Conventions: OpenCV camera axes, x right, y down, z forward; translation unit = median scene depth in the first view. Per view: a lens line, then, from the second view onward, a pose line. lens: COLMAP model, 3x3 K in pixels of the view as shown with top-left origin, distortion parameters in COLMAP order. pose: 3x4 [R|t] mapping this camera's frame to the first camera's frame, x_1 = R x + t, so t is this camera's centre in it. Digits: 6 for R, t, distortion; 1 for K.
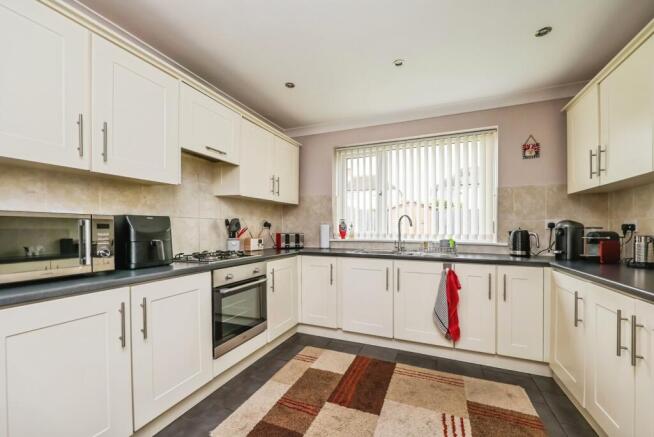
lens RADIAL K [[265.2, 0, 329.3], [0, 265.2, 218.9], [0, 0, 1]] dist [-0.004630, -0.000148]
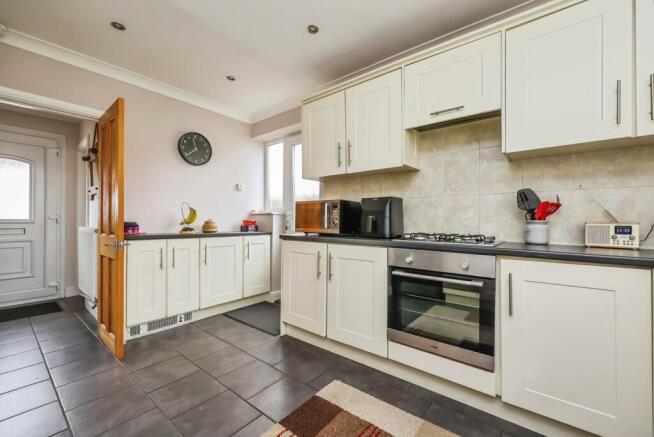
lens RADIAL K [[265.2, 0, 326.9], [0, 265.2, 217.8], [0, 0, 1]] dist [-0.004630, -0.000148]
pose [[-0.273425, -0.006563, -0.961871, 0.522870], [0.027486, 0.999515, -0.014633, 0.084752], [0.961501, -0.030439, -0.273112, 0.979952]]
